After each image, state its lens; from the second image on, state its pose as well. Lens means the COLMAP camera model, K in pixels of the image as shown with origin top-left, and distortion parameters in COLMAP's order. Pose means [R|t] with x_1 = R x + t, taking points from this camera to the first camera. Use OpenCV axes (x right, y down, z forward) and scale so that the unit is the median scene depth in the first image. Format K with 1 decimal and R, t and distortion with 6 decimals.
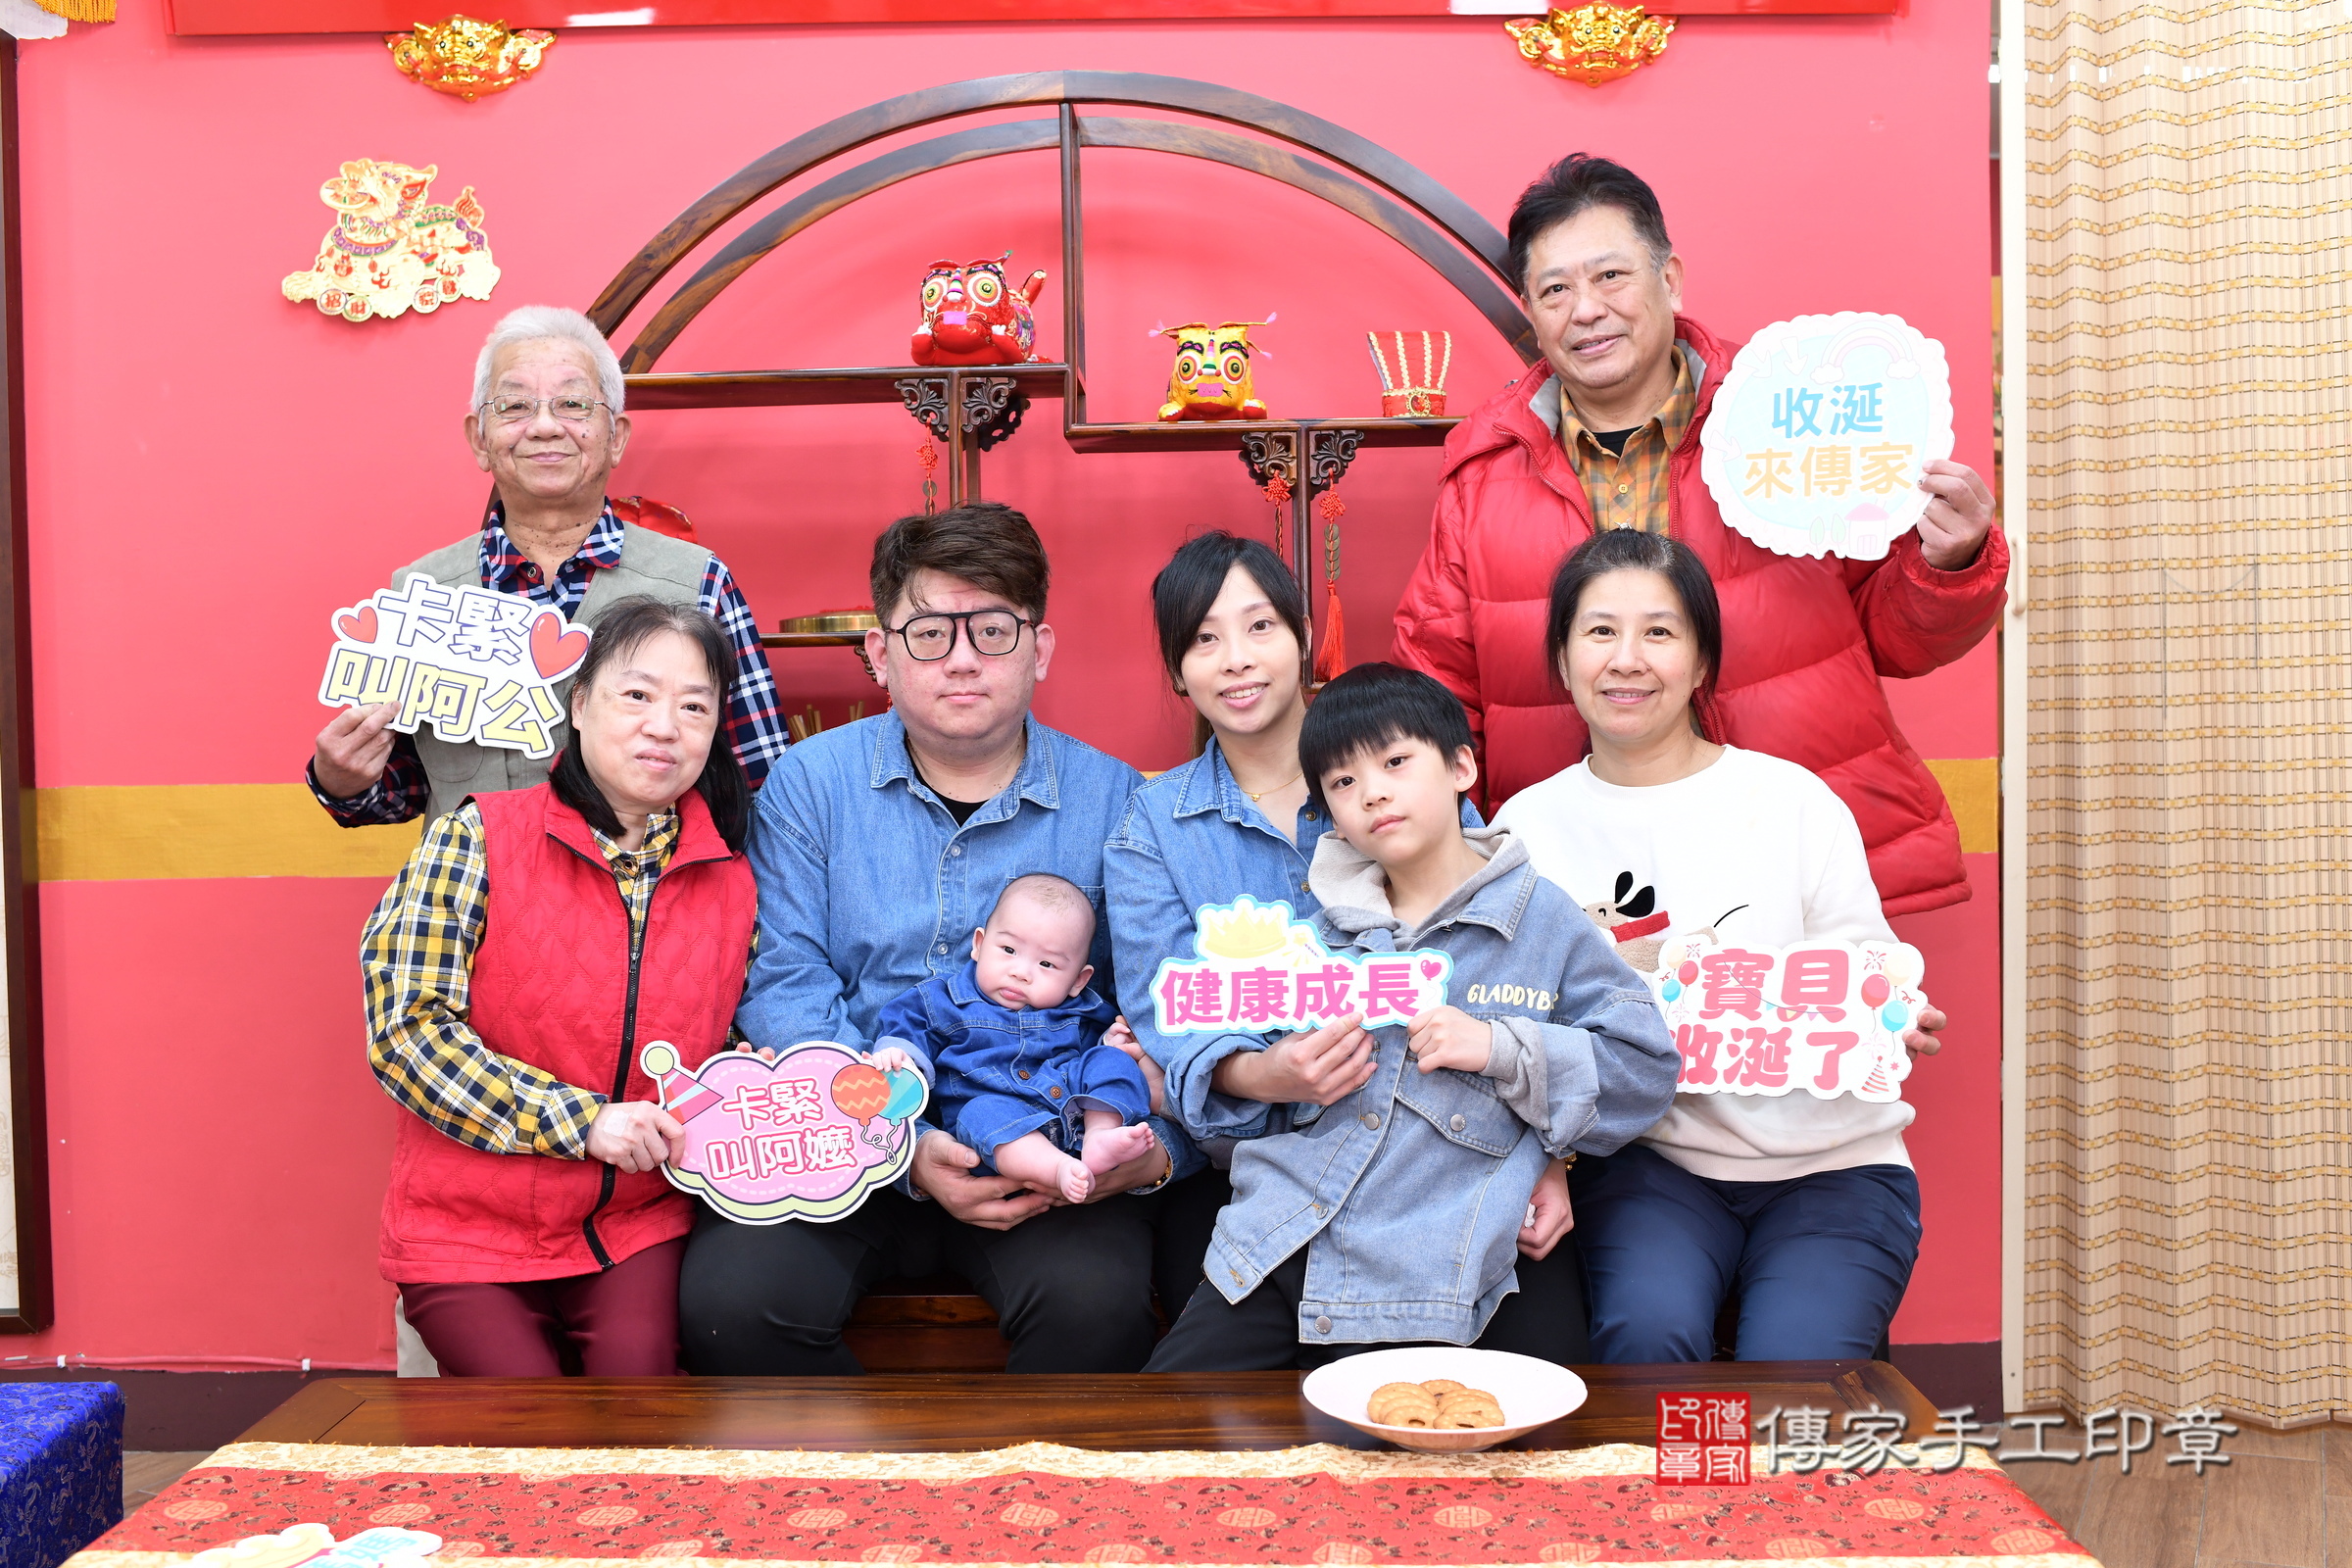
lens RADIAL K [[2400.8, 0, 1171.1], [0, 2400.8, 776.3], [0, 0, 1]] dist [-0.061754, 0.000000]
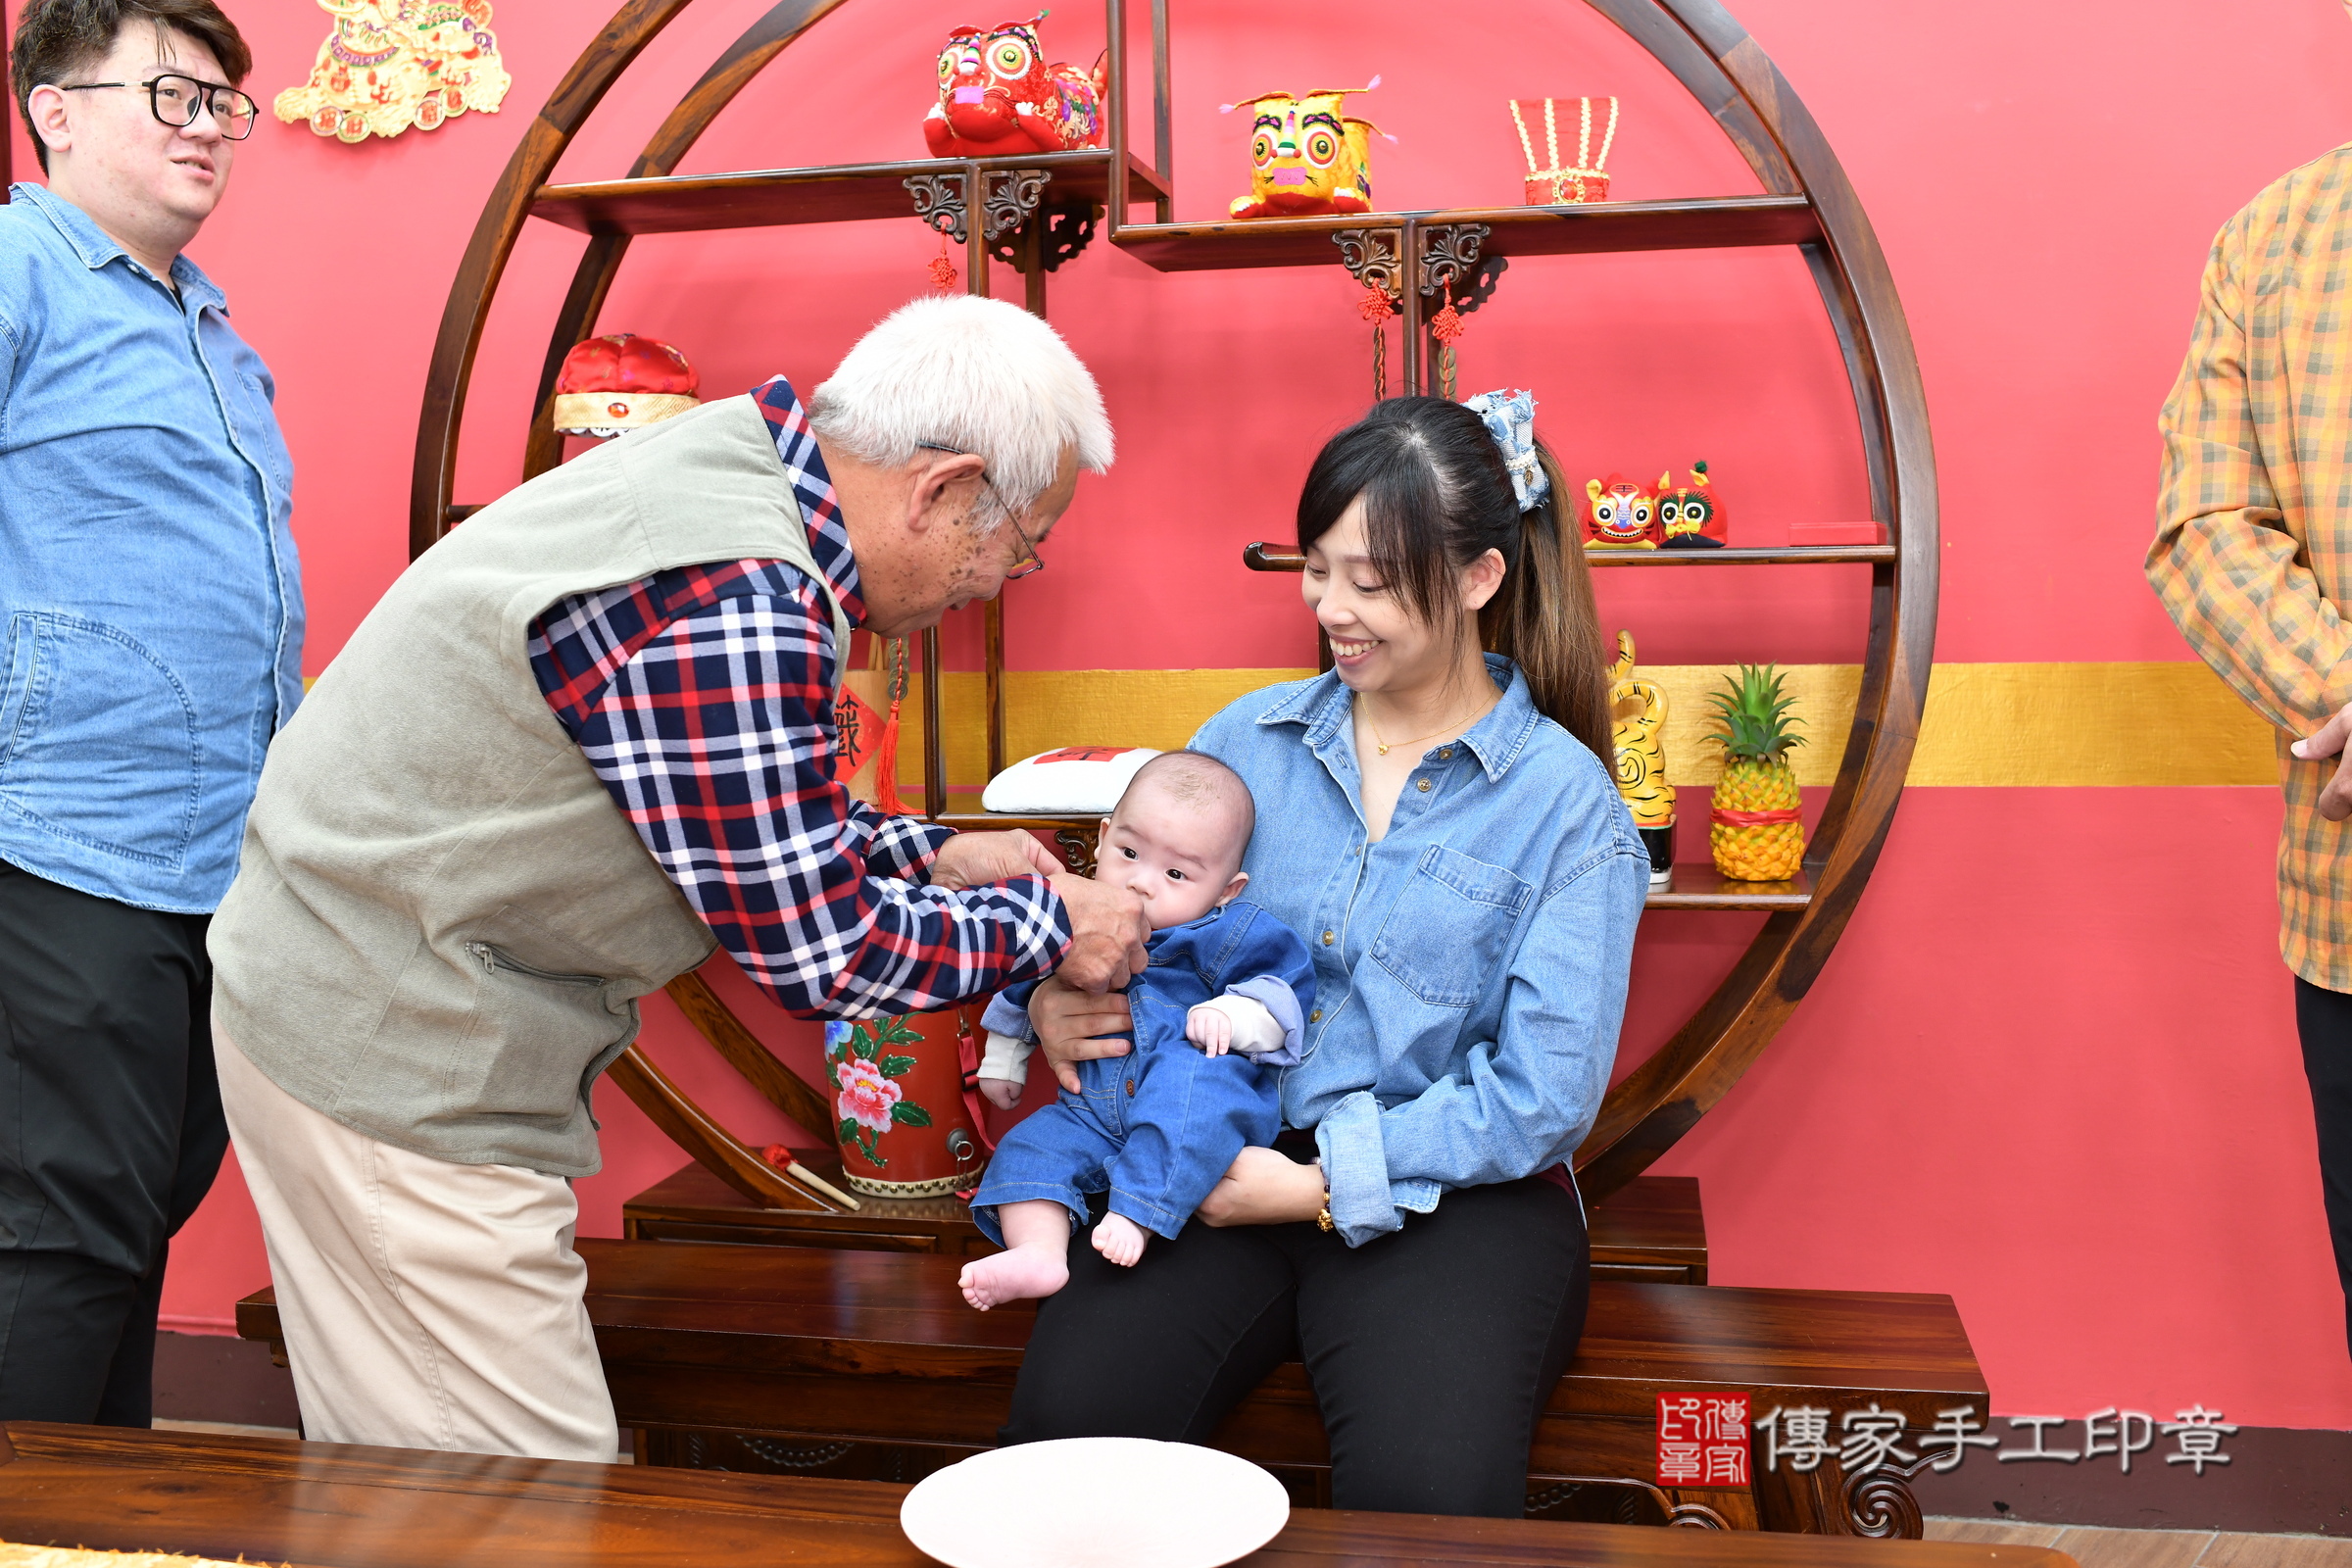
lens RADIAL K [[2400.8, 0, 1169.3], [0, 2400.8, 779.0], [0, 0, 1]] dist [-0.061754, 0.000000]
pose [[0.981998, 0.014658, -0.188324, 0.124105], [-0.007480, 0.999220, 0.038768, 0.004210], [0.188745, -0.036662, 0.981341, 0.219601]]
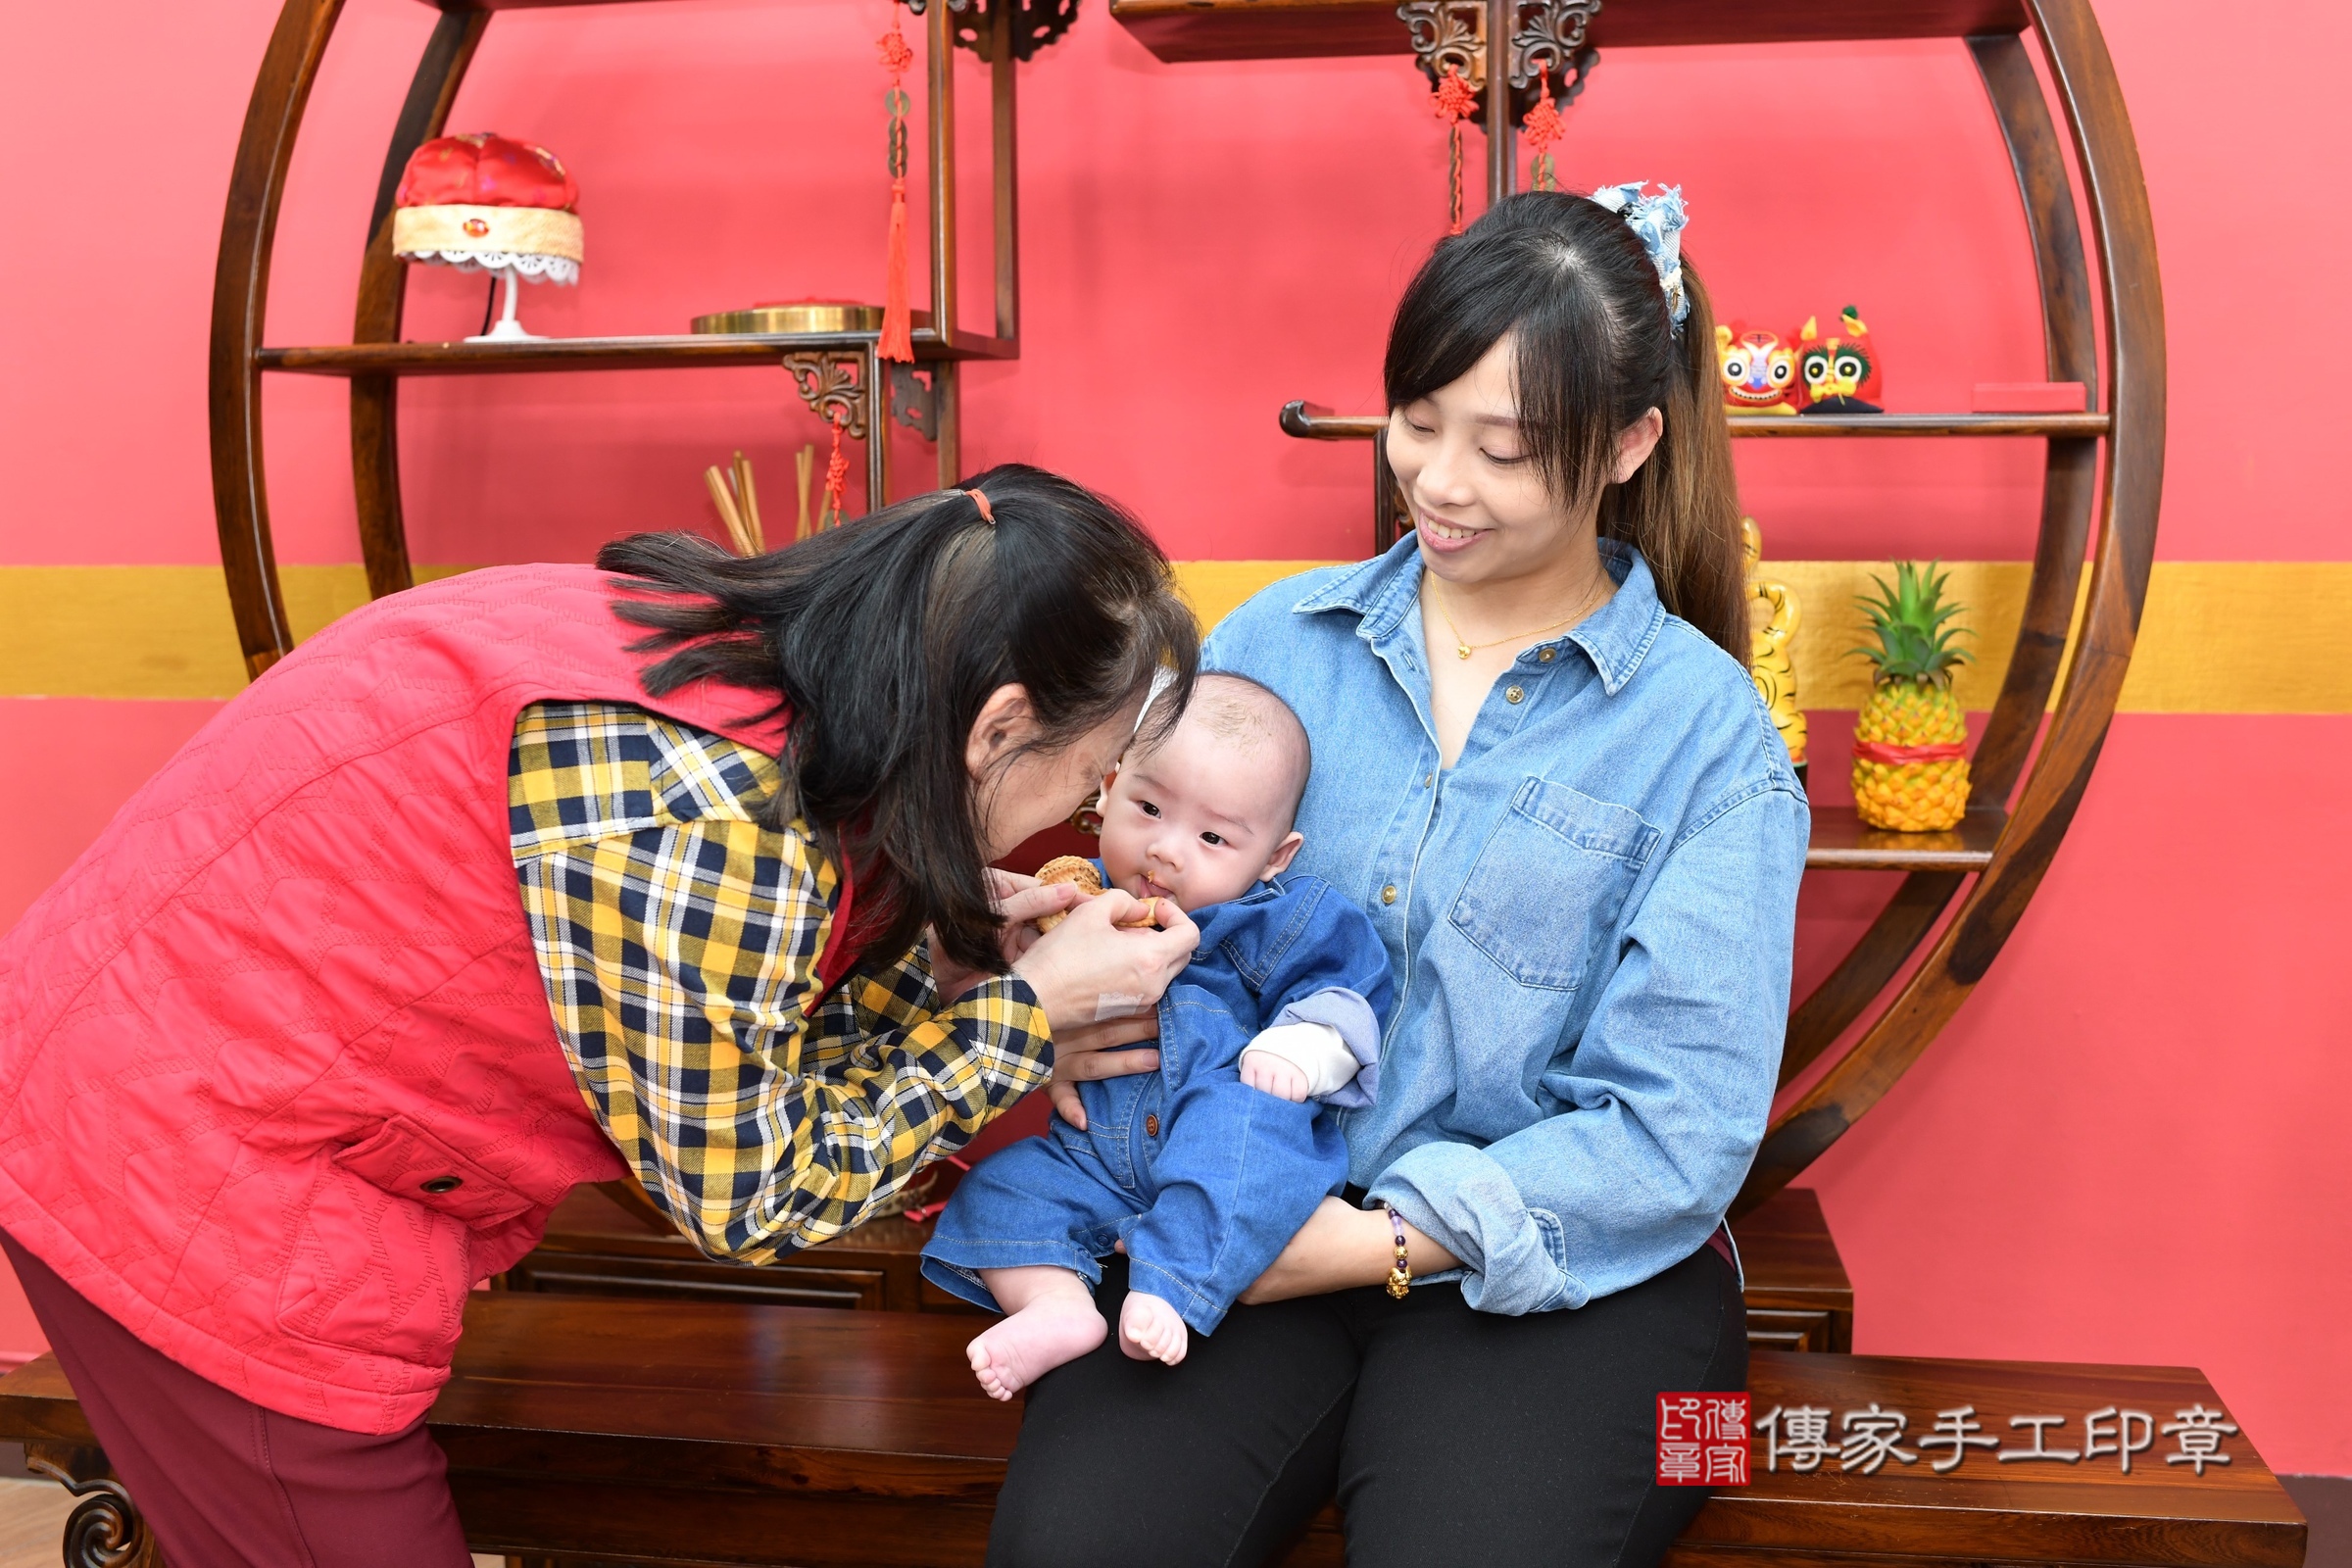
lens RADIAL K [[2526.9, 0, 1171.4], [0, 2526.9, 777.8], [0, 0, 1]] dist [-0.058955, 0.000000]
pose [[0.989435, 0.025137, -0.142780, 0.067597], [-0.013861, 0.996744, 0.079426, 0.002529], [0.144311, -0.076608, 0.986562, 0.342502]]
